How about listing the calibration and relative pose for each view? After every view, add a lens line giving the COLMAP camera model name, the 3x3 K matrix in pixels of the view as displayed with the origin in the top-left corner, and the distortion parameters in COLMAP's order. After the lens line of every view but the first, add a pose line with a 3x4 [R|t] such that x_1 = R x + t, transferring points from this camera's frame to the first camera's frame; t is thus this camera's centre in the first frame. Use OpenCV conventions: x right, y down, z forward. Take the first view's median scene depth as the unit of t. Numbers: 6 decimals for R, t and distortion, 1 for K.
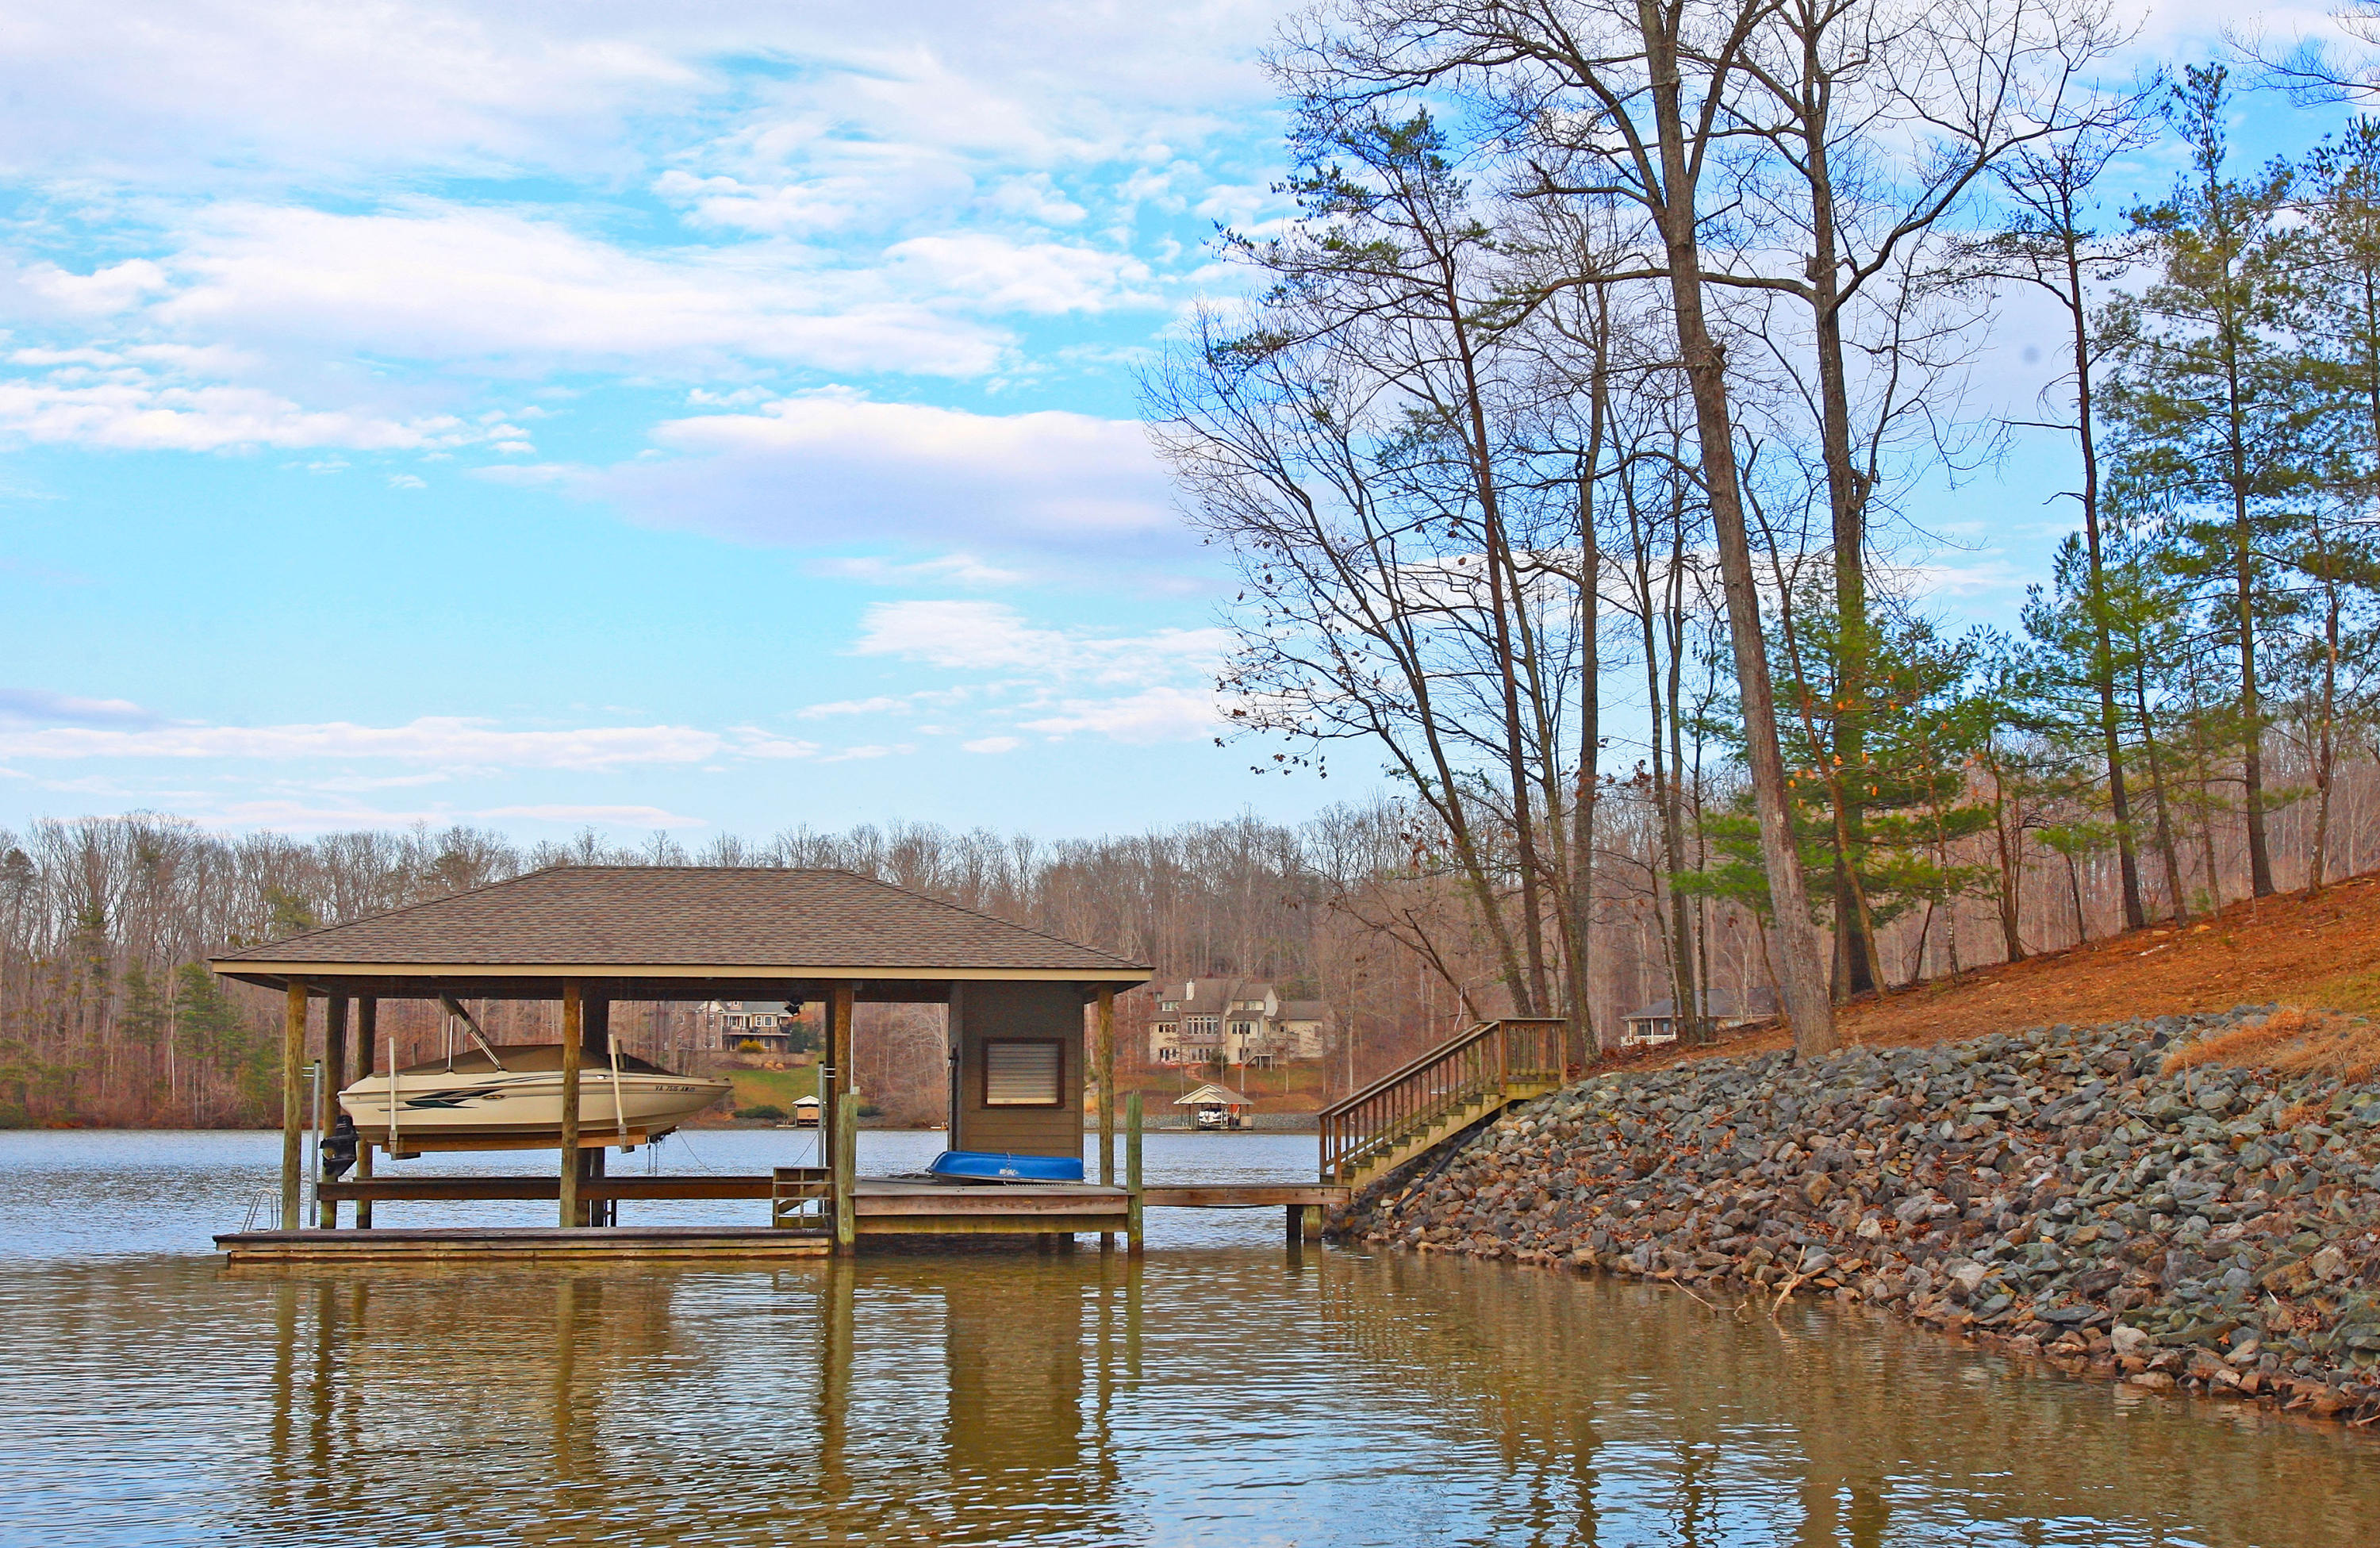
lens RADIAL K [[2987.2, 0, 1214.3], [0, 2987.2, 752.9], [0, 0, 1]] dist [0.012589, 0.000000]
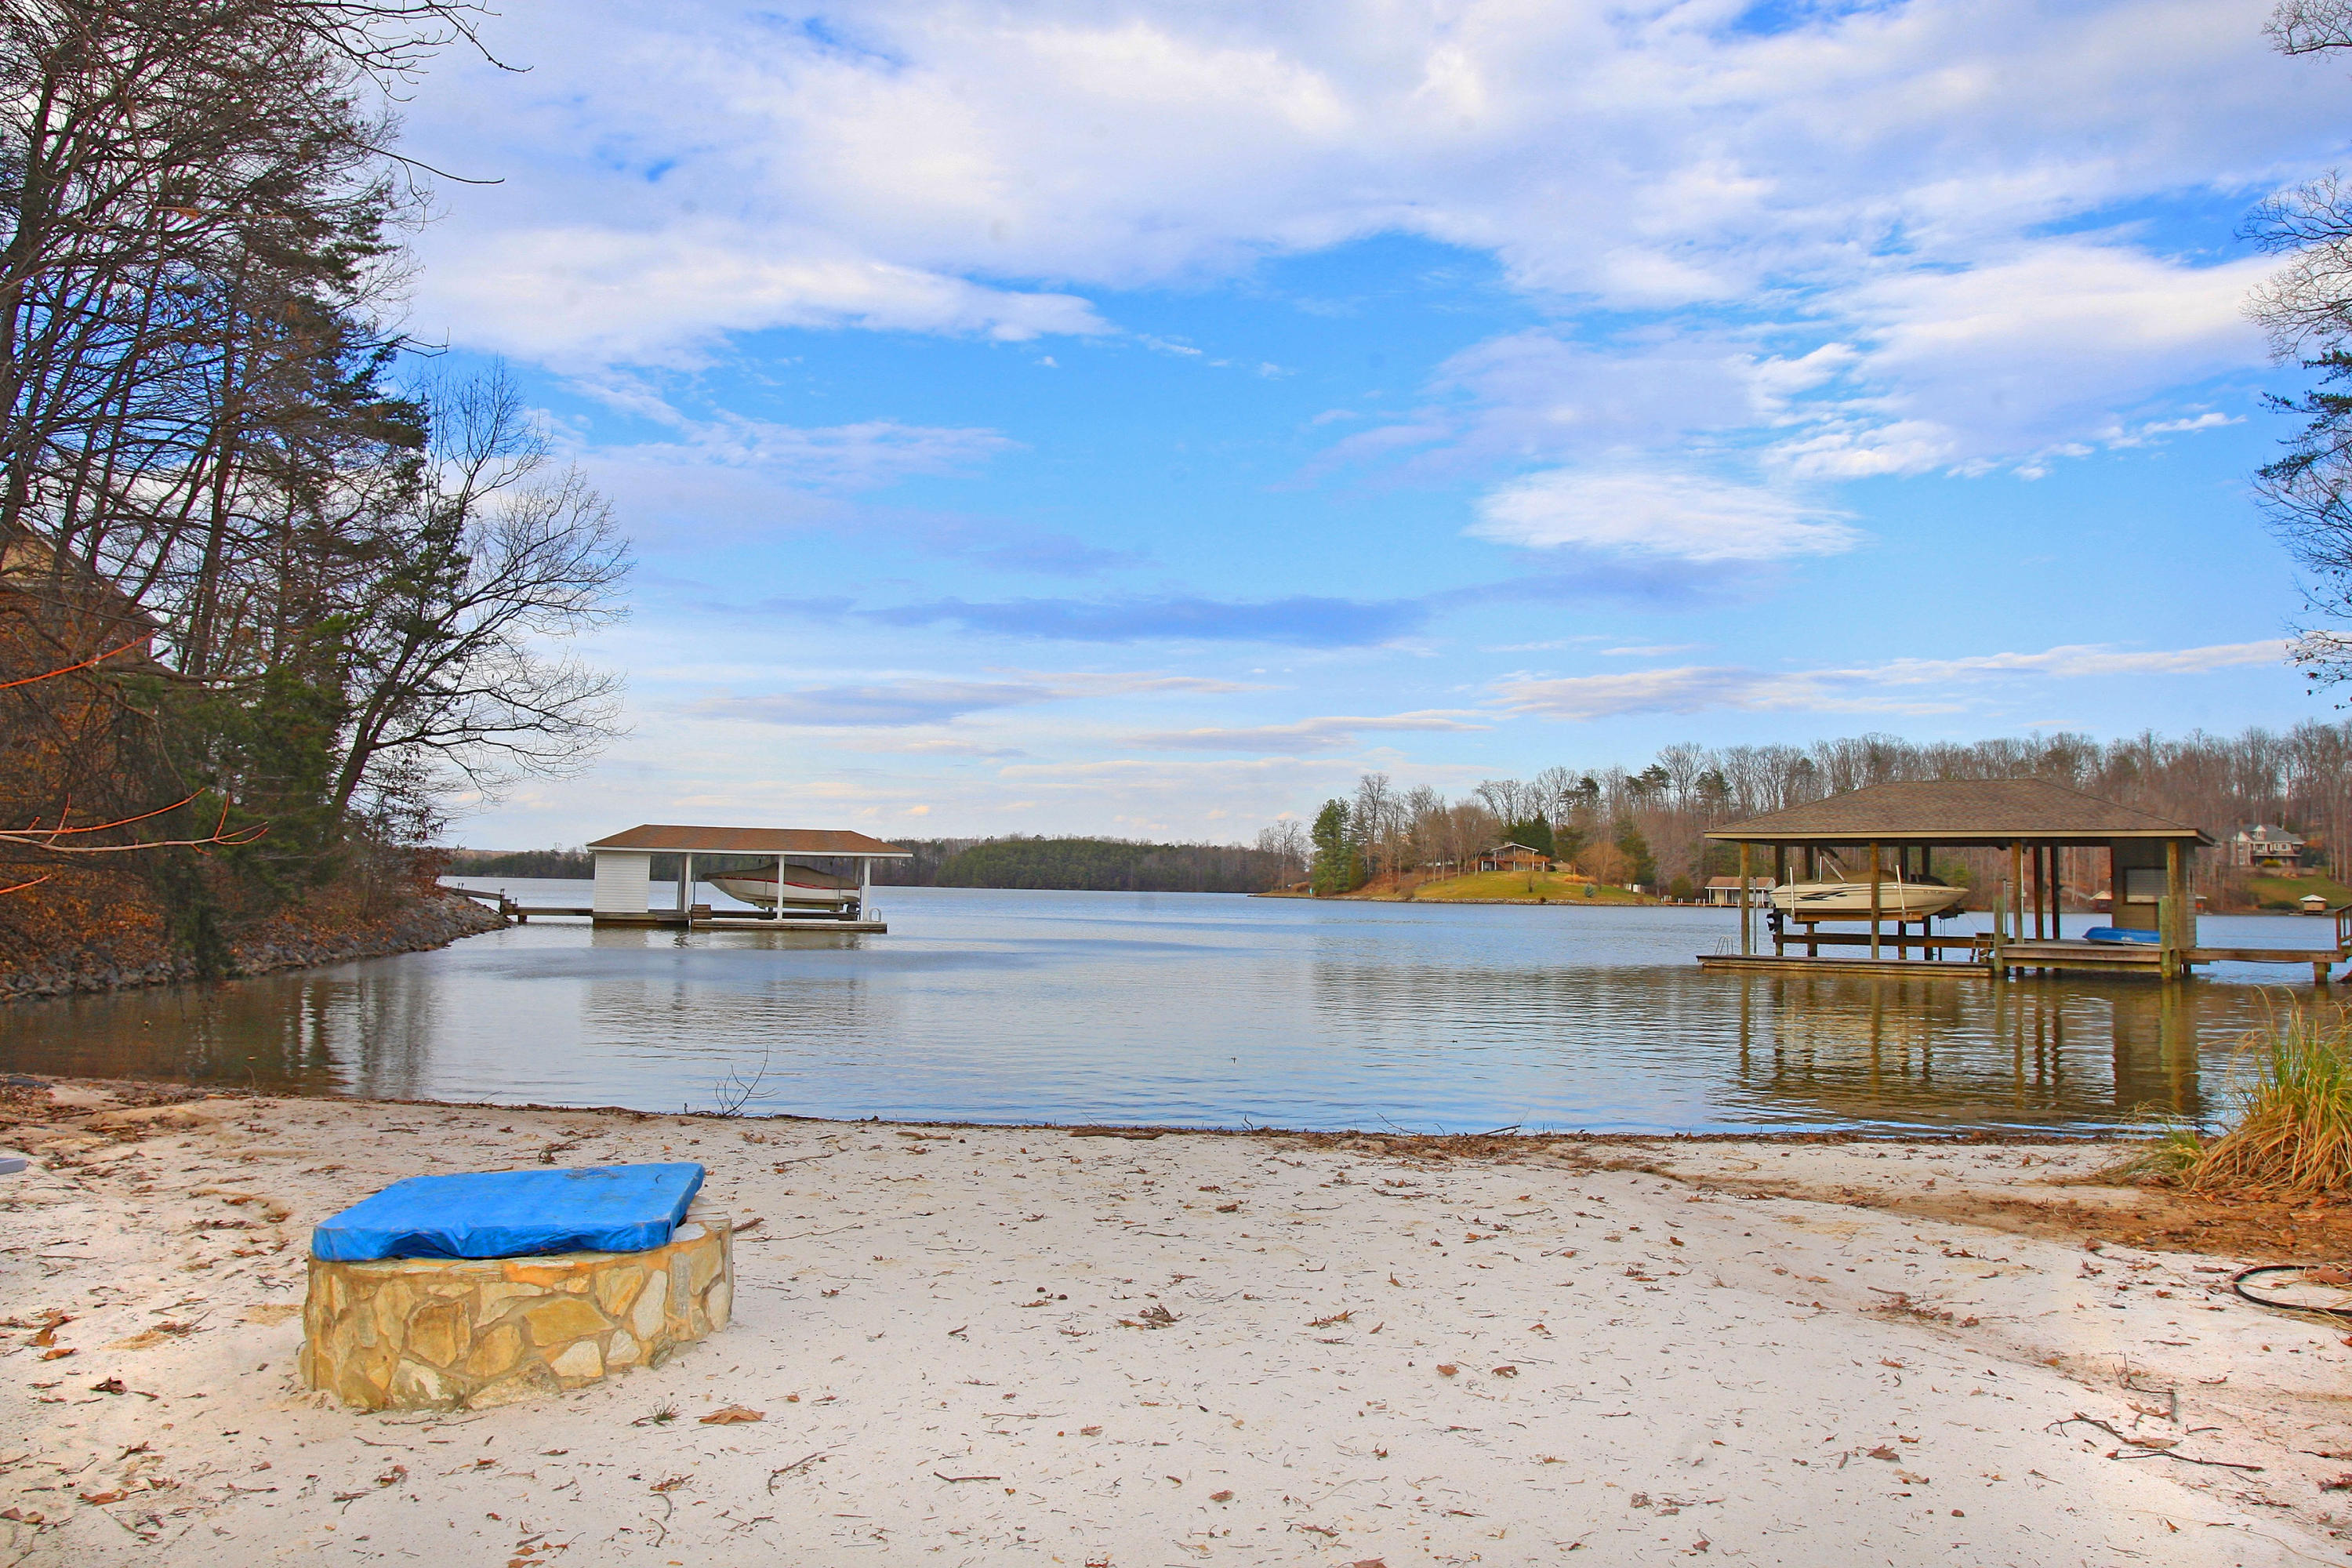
lens RADIAL K [[1635.3, 0, 1159.5], [0, 1635.3, 788.6], [0, 0, 1]] dist [-0.034972, 0.006838]
pose [[0.723218, -0.031930, -0.689881, 0.176981], [0.067593, 0.997407, 0.024696, -0.016731], [0.687304, -0.064492, 0.723501, -0.122944]]
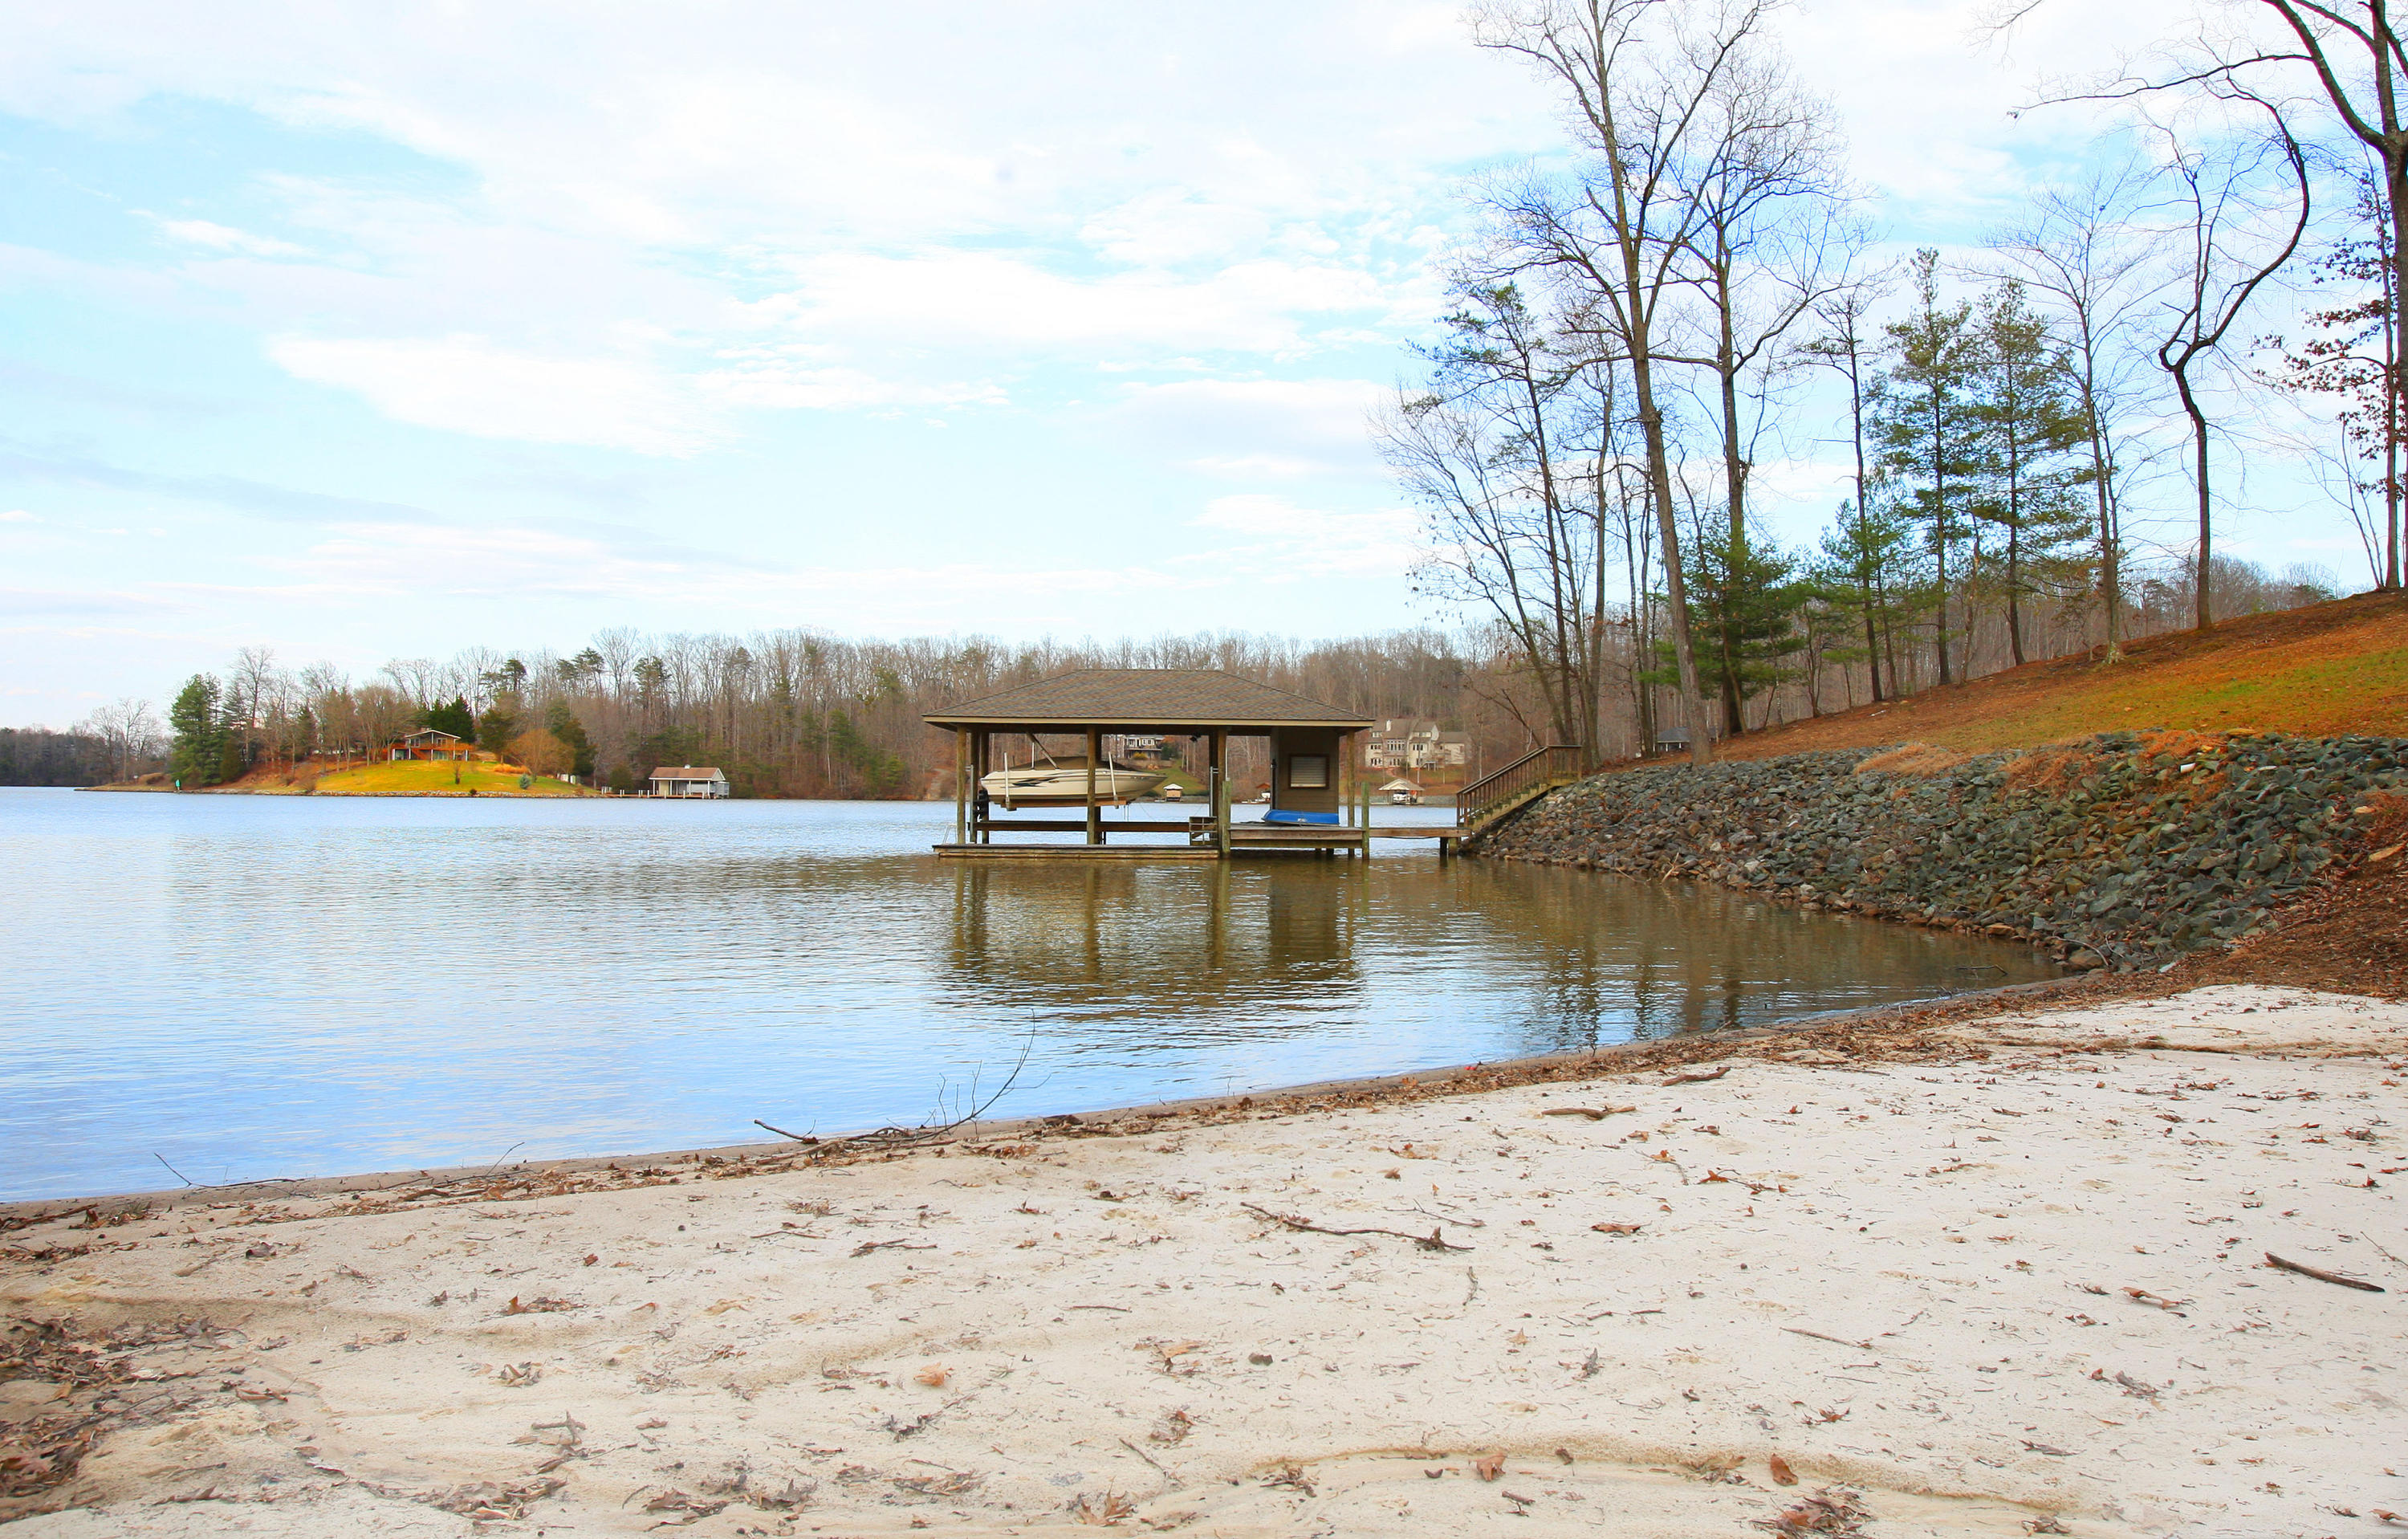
lens RADIAL K [[1714.8, 0, 1212.7], [0, 1714.8, 757.7], [0, 0, 1]] dist [-0.081471, 0.060868]
pose [[0.993930, 0.004839, -0.109906, -0.001361], [0.005964, 0.995192, 0.097758, -0.015091], [0.109851, -0.097820, 0.989123, -0.144126]]
